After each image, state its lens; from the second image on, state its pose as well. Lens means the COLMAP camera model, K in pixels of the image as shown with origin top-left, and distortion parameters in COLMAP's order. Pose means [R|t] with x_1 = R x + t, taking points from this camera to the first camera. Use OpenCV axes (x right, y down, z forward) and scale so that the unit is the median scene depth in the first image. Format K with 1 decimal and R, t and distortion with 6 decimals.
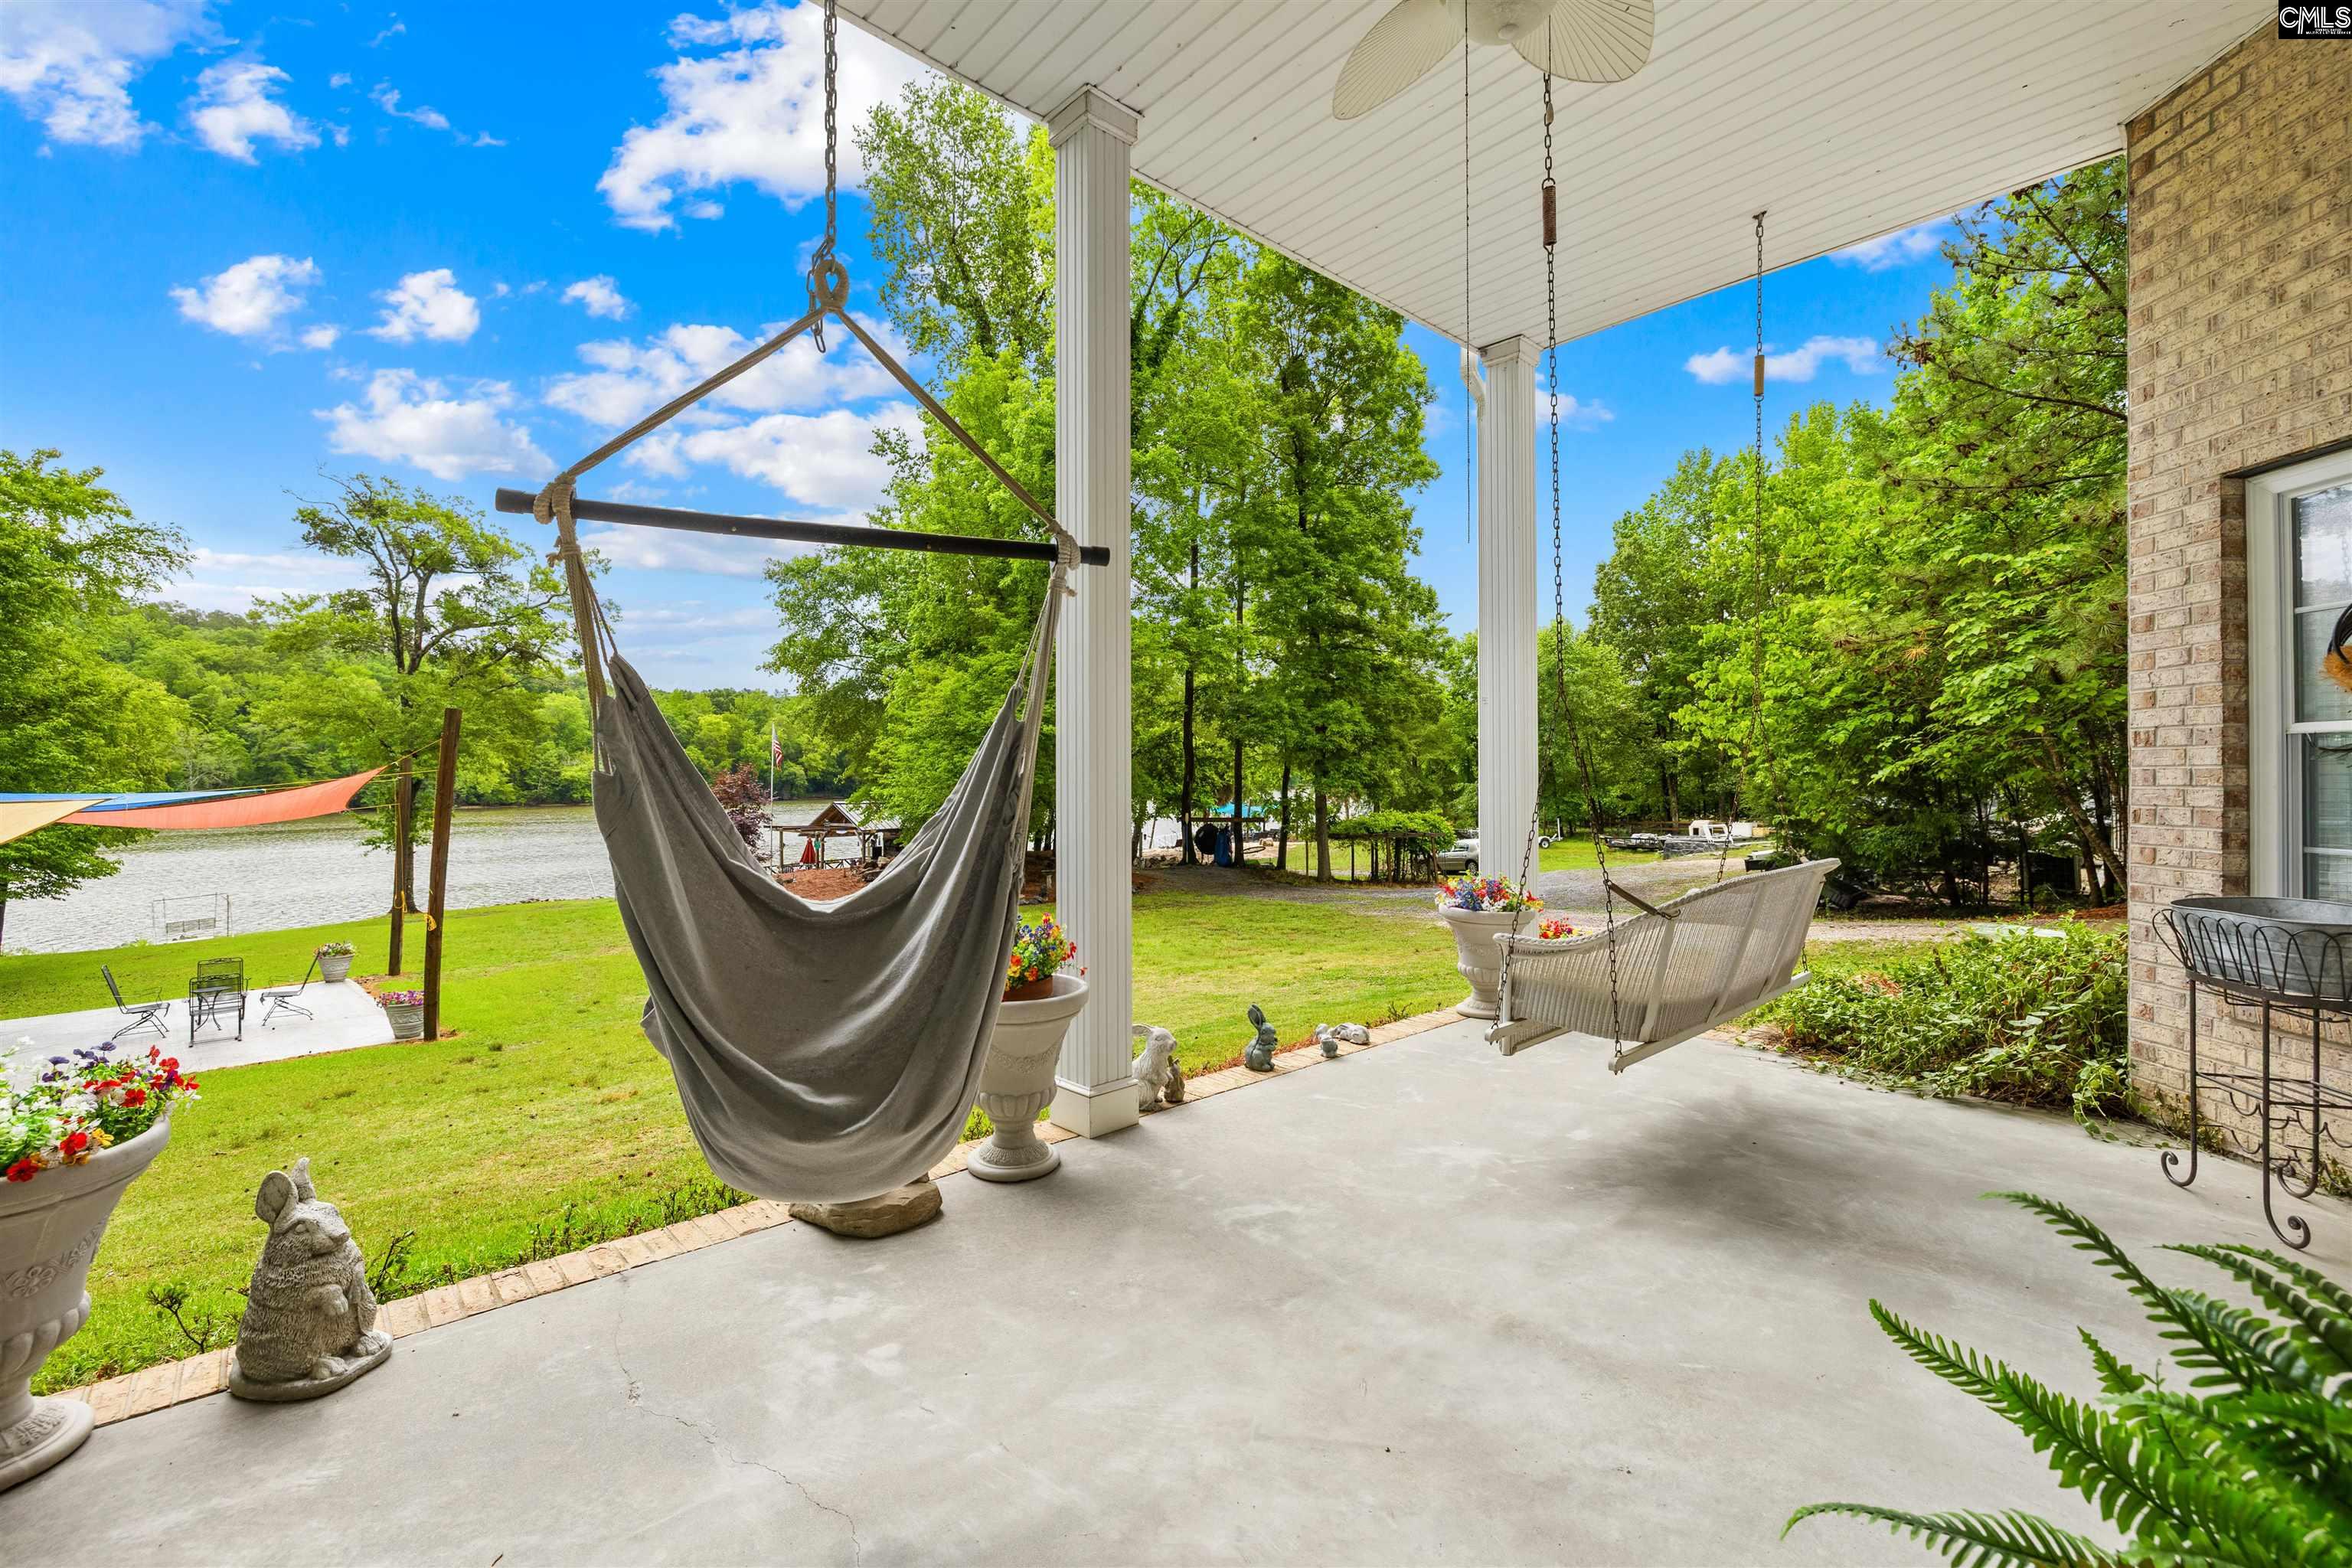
lens RADIAL K [[1001.5, 0, 1156.9], [0, 1001.5, 770.4], [0, 0, 1]] dist [0.001374, 0.000200]
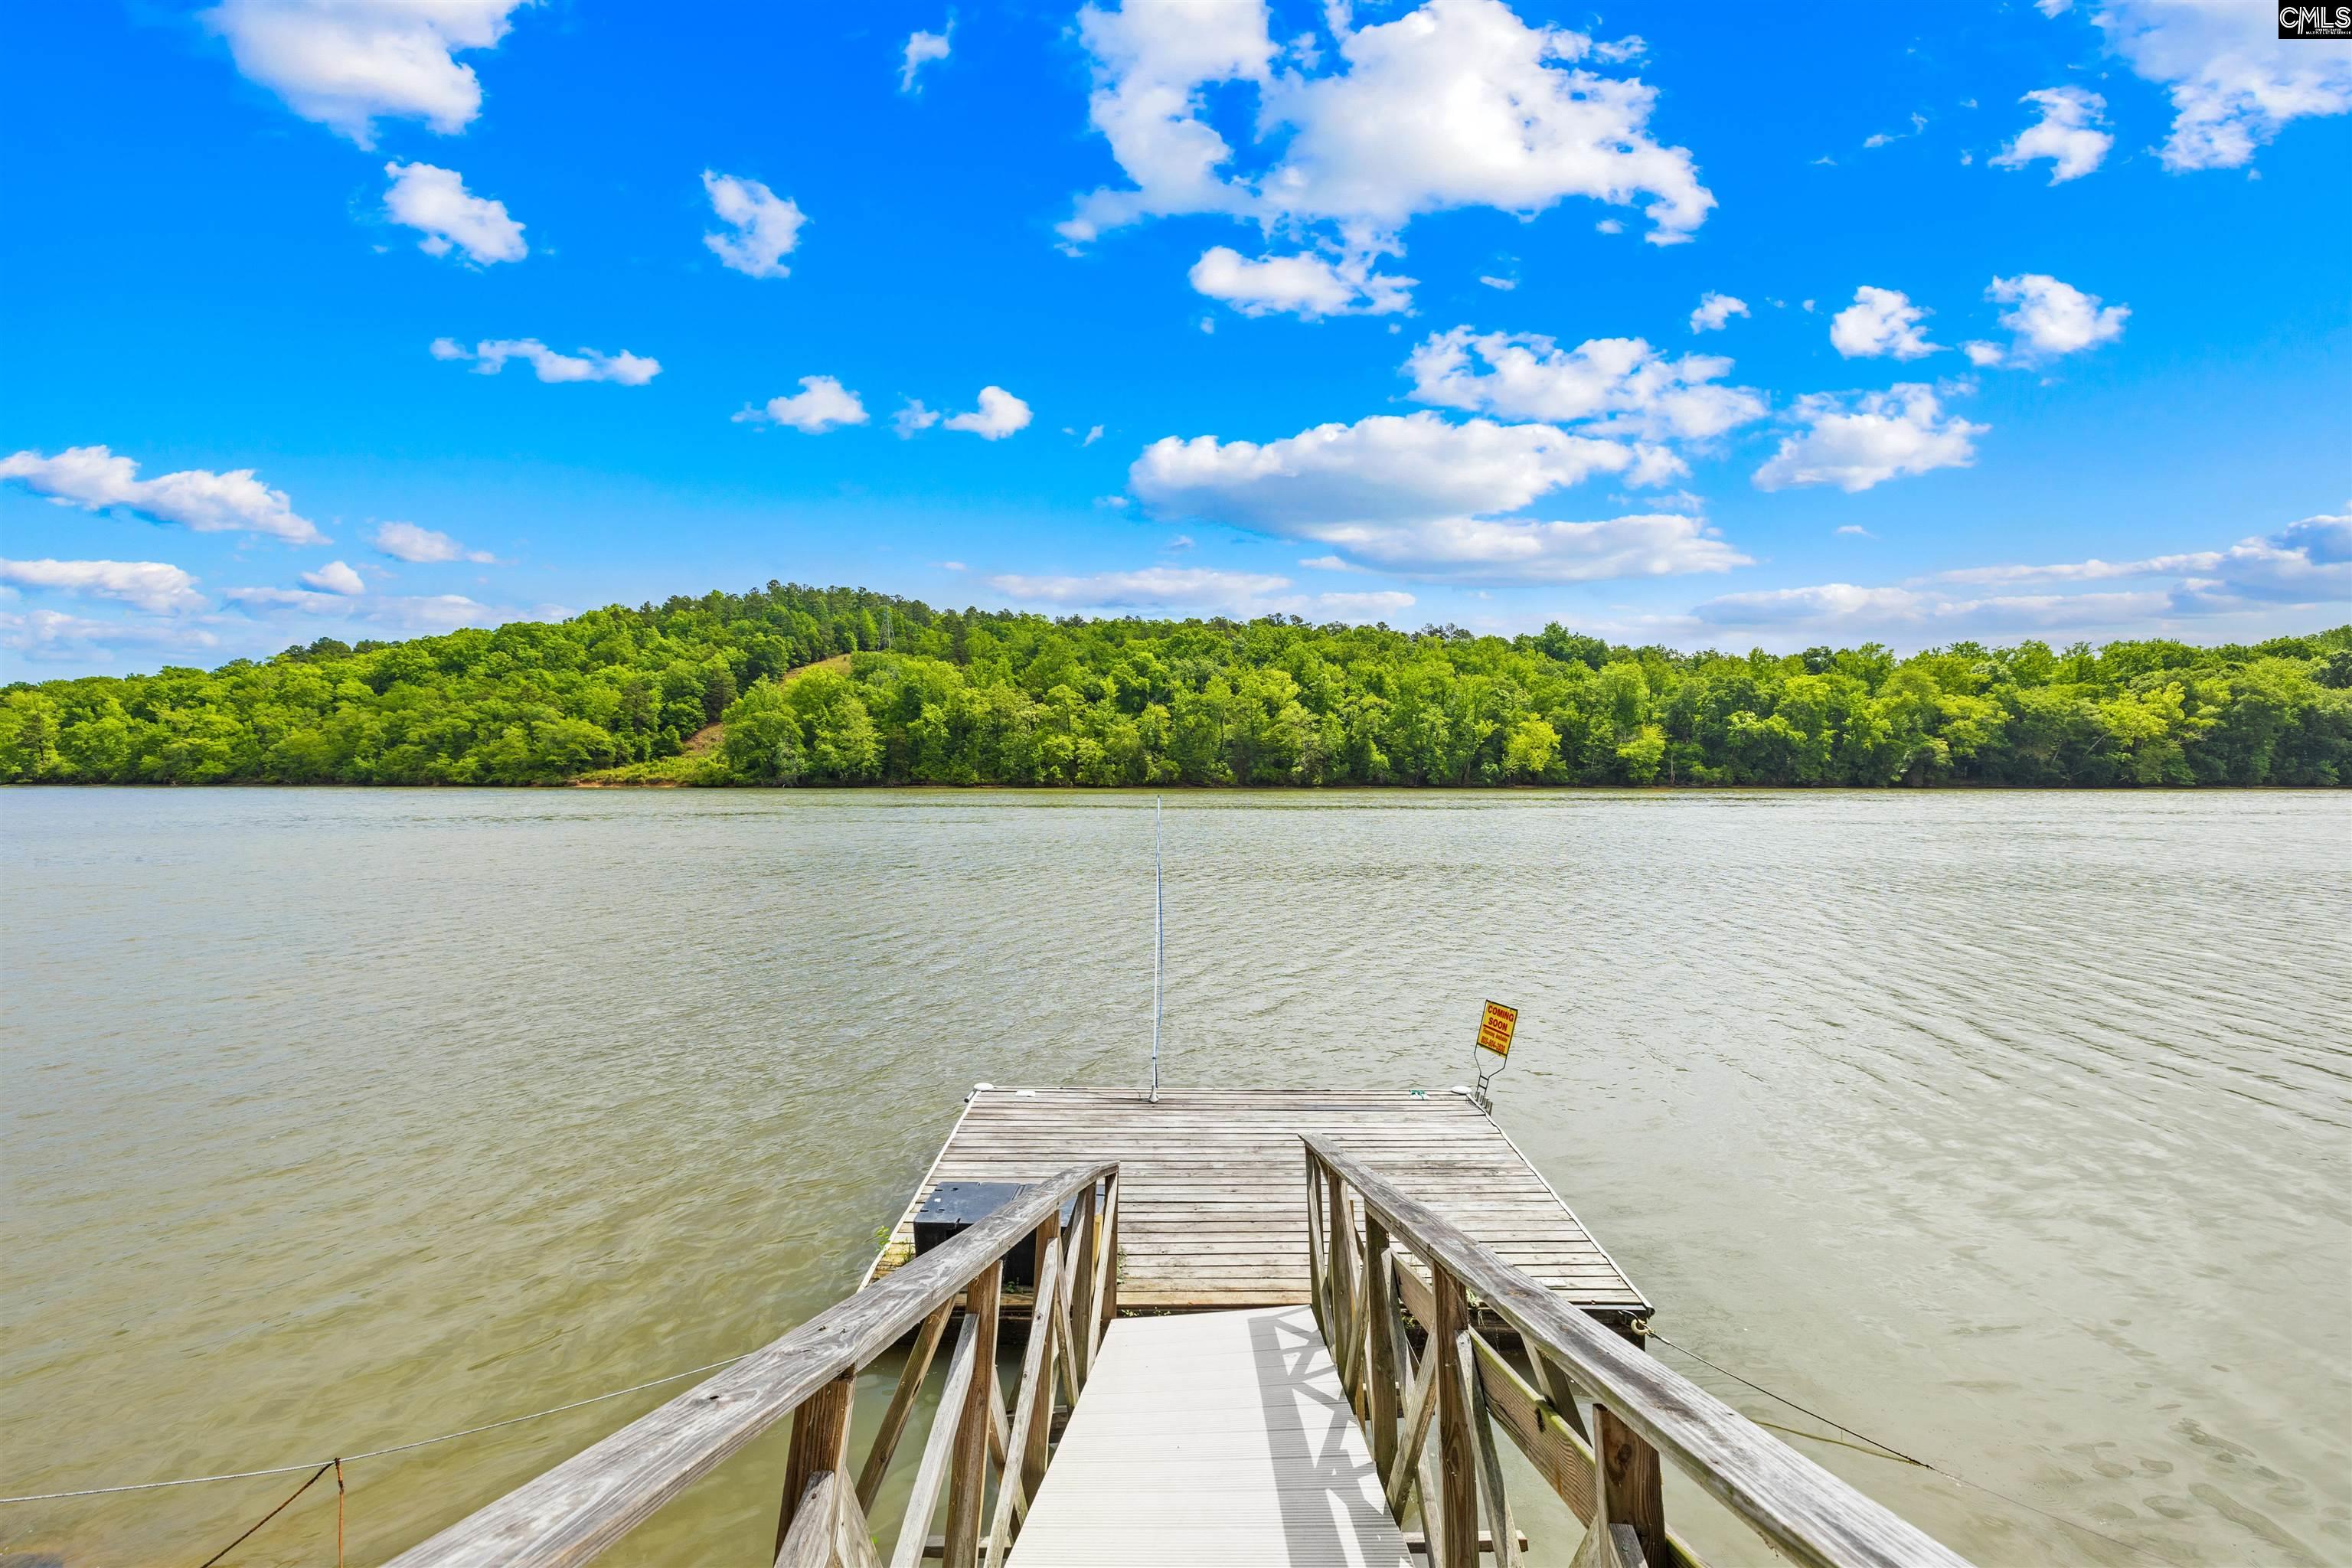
lens RADIAL K [[1001.5, 0, 1146.8], [0, 1001.5, 767.3], [0, 0, 1]] dist [0.001374, 0.000200]
pose [[0.545513, 0.003604, -0.838095, -1.408203], [0.000601, 0.999989, 0.004691, 0.228516], [0.838102, -0.003062, 0.545505, 2.982627]]
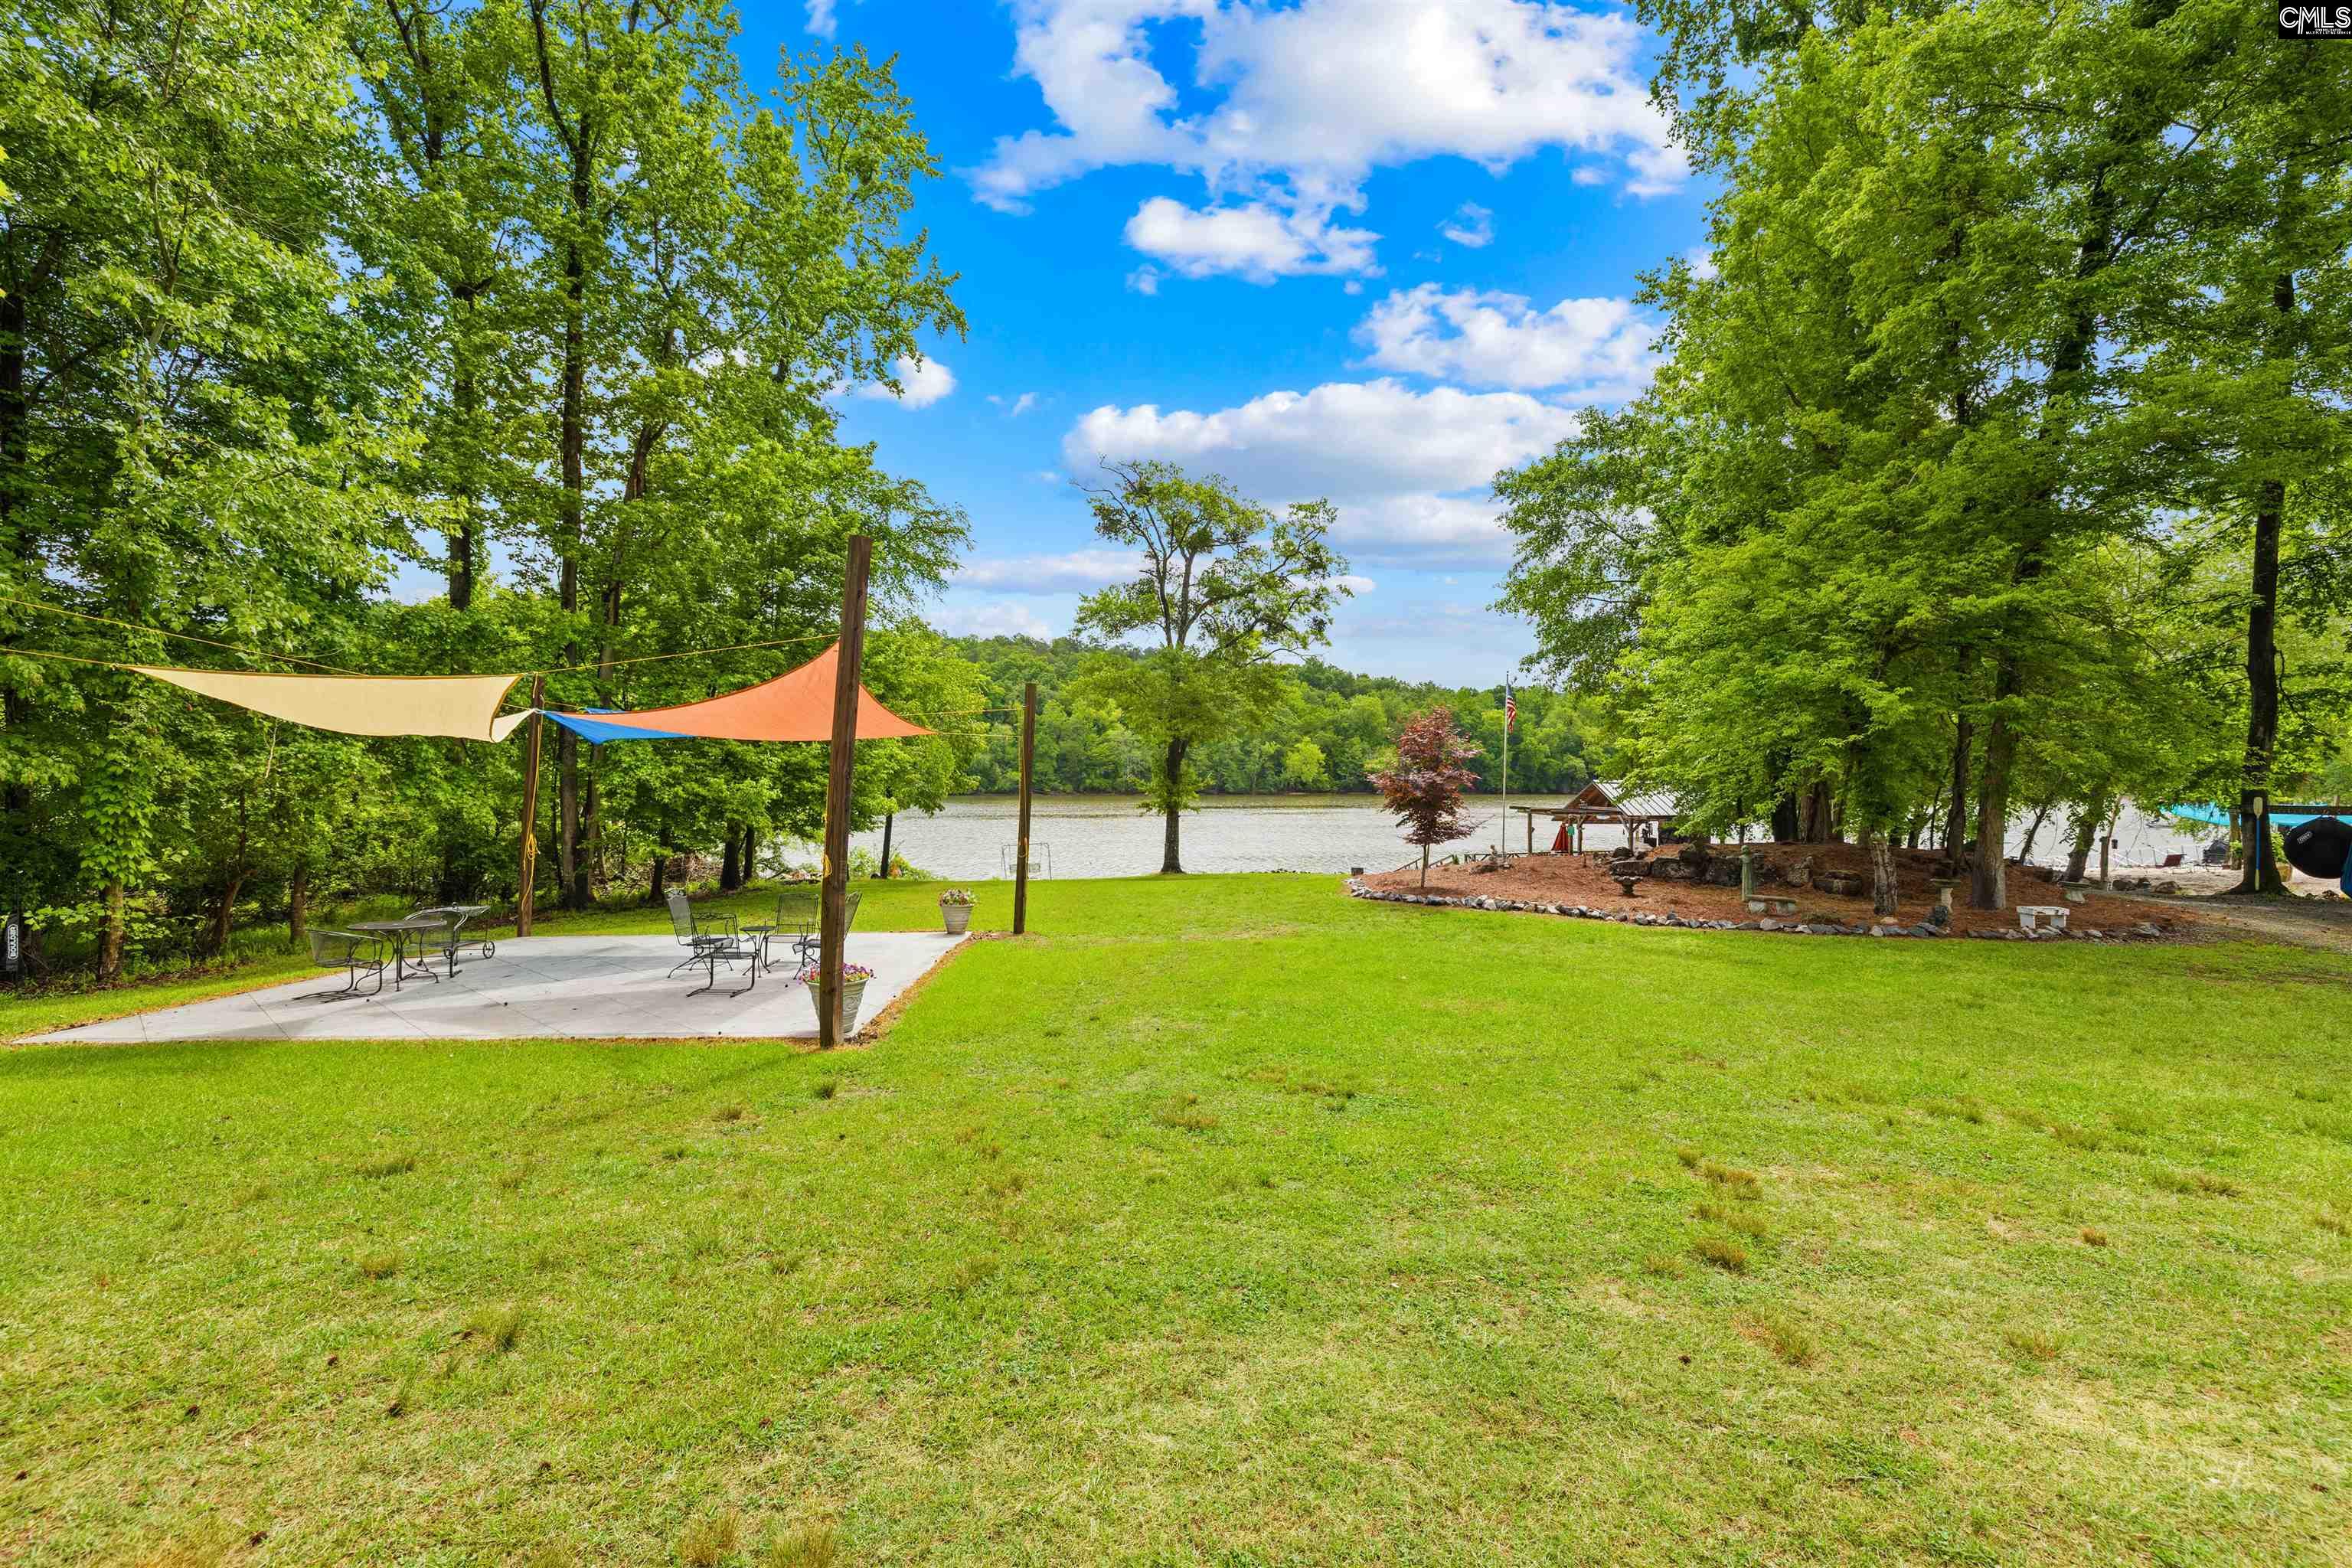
lens RADIAL K [[1001.5, 0, 1159.5], [0, 1001.5, 776.8], [0, 0, 1]] dist [0.001374, 0.000200]
pose [[0.737510, 0.012082, -0.675228, -0.037658], [-0.003990, 0.999900, 0.013535, 0.024849], [0.675325, -0.007288, 0.737485, 0.197519]]
